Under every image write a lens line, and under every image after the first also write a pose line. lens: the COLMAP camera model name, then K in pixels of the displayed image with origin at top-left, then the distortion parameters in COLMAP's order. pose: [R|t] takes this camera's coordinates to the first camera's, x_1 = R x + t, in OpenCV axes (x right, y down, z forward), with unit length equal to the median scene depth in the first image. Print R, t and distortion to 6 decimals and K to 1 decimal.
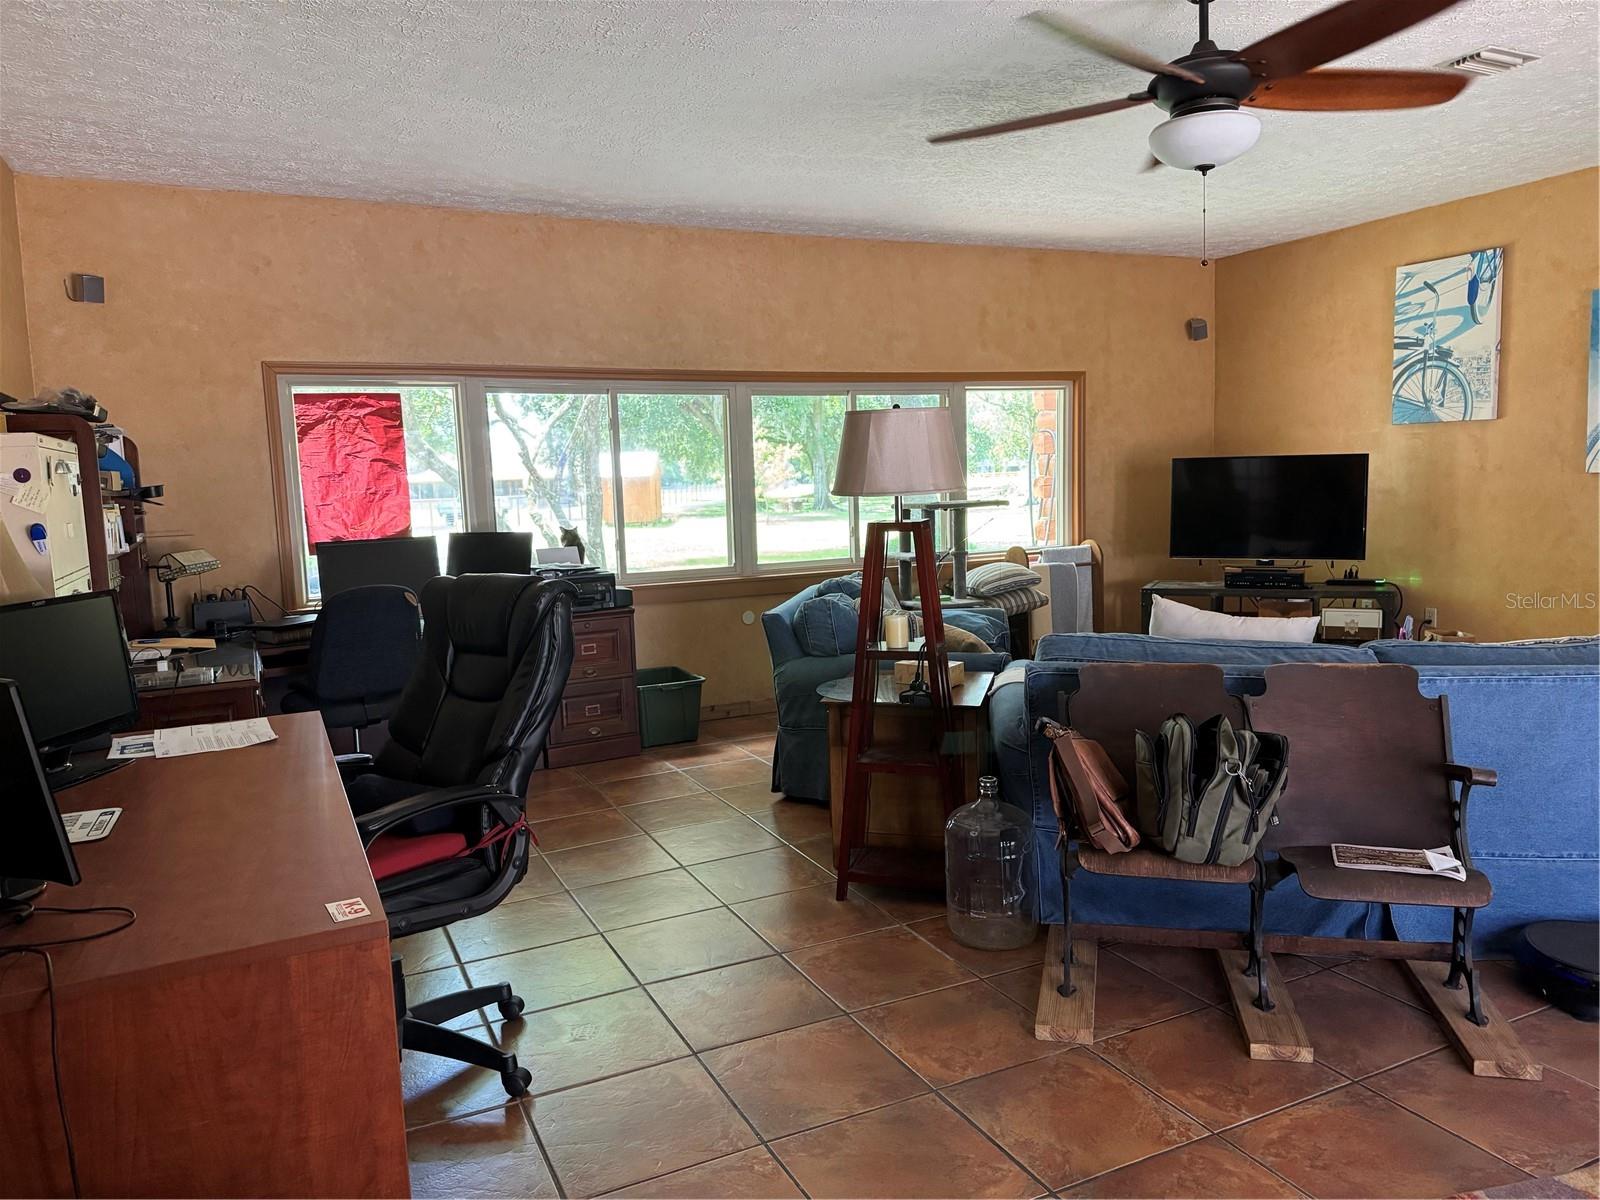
lens RADIAL K [[1121.4, 0, 800.1], [0, 1121.4, 602.1], [0, 0, 1]] dist [0.050187, -0.063656]
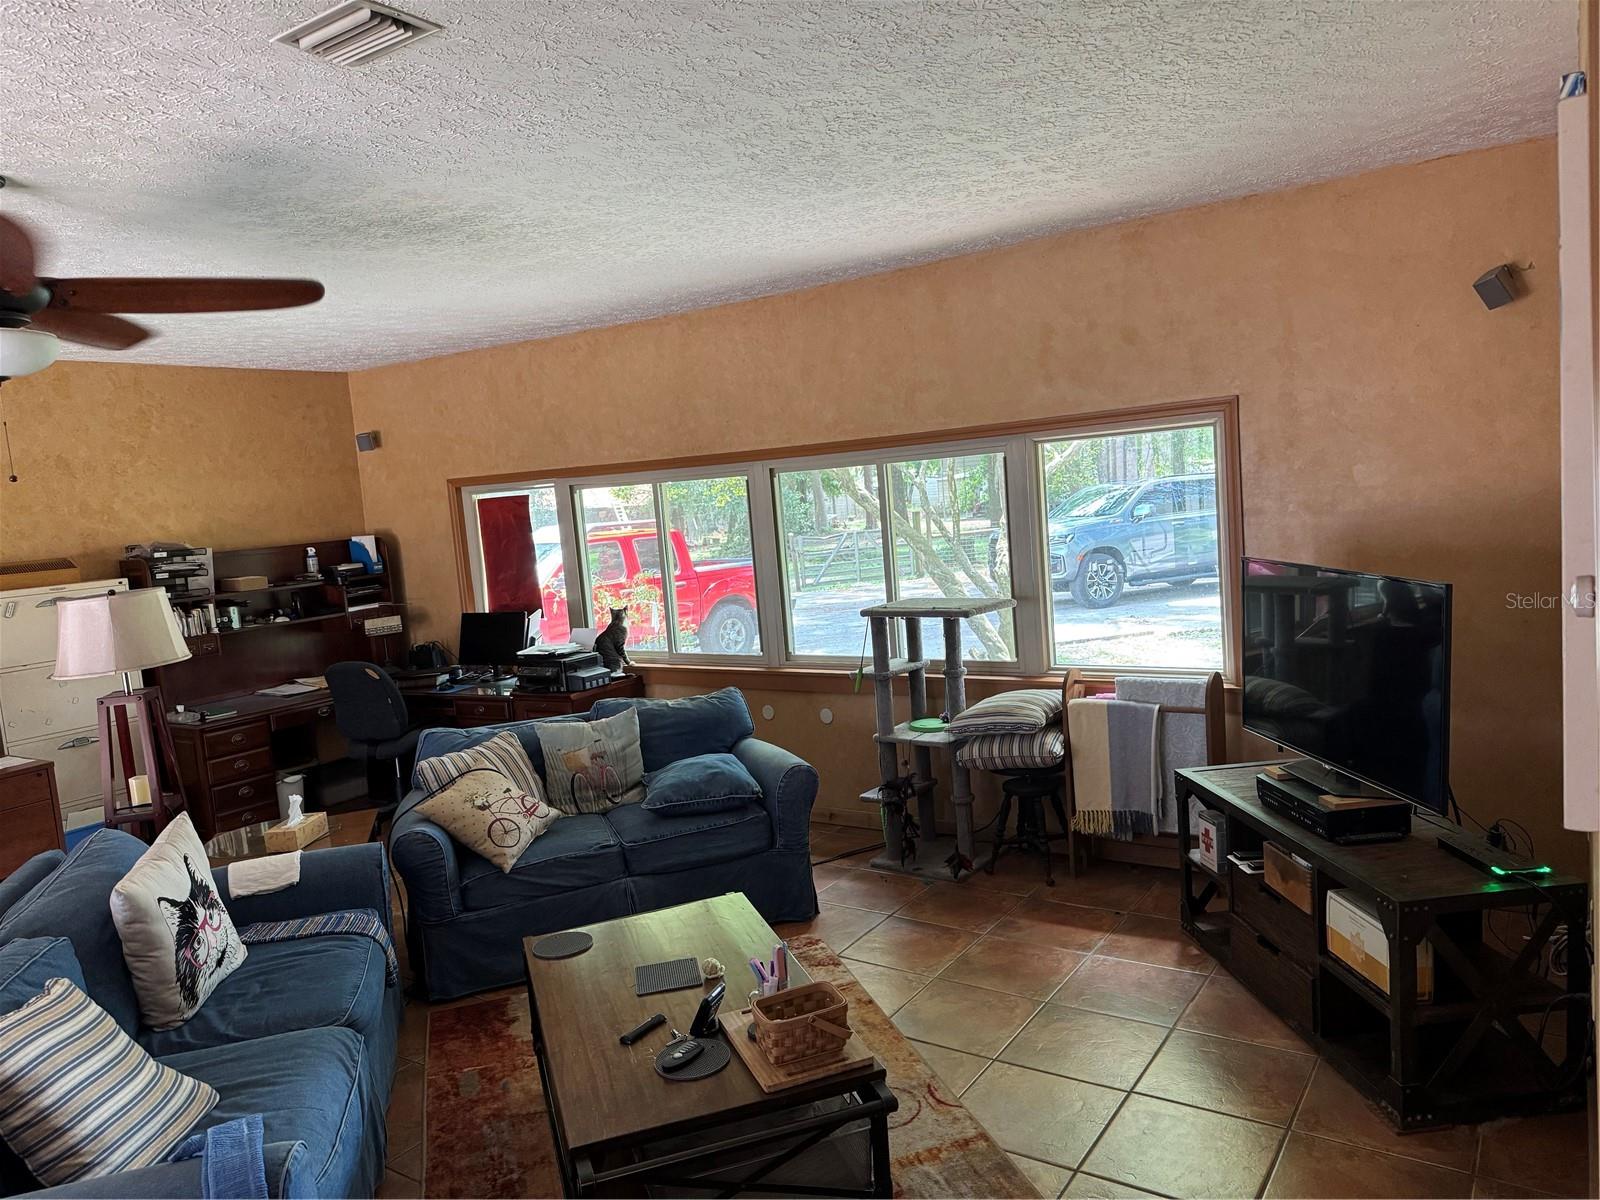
lens RADIAL K [[1121.4, 0, 799.1], [0, 1121.4, 592.6], [0, 0, 1]] dist [0.050187, -0.063656]
pose [[0.501030, 0.066648, -0.862860, 0.796763], [-0.048068, 0.997634, 0.049147, -0.139798], [0.864094, 0.016852, 0.503048, 0.585108]]
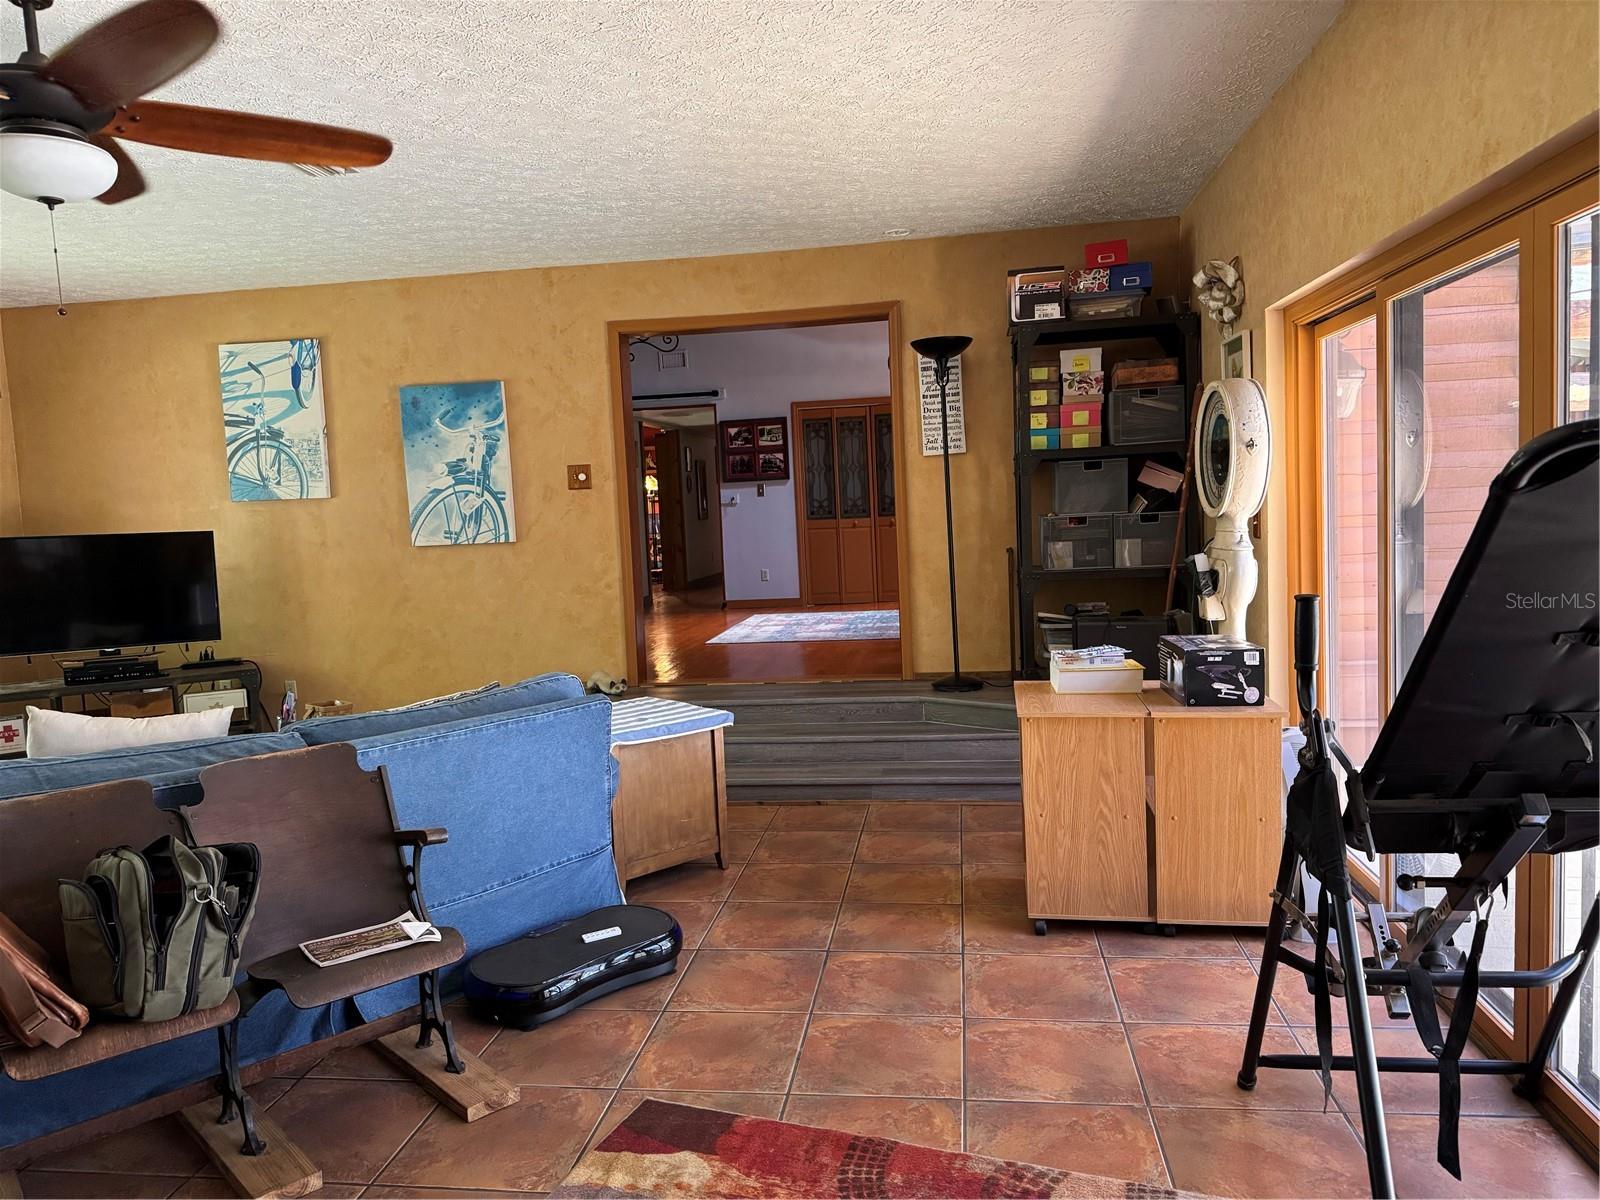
lens RADIAL K [[1121.4, 0, 797.7], [0, 1121.4, 603.4], [0, 0, 1]] dist [0.050187, -0.063656]
pose [[0.555301, -0.062733, 0.829280, -0.059613], [0.116608, 0.993174, -0.002952, -0.016273], [-0.823434, 0.098340, 0.558826, 0.099549]]
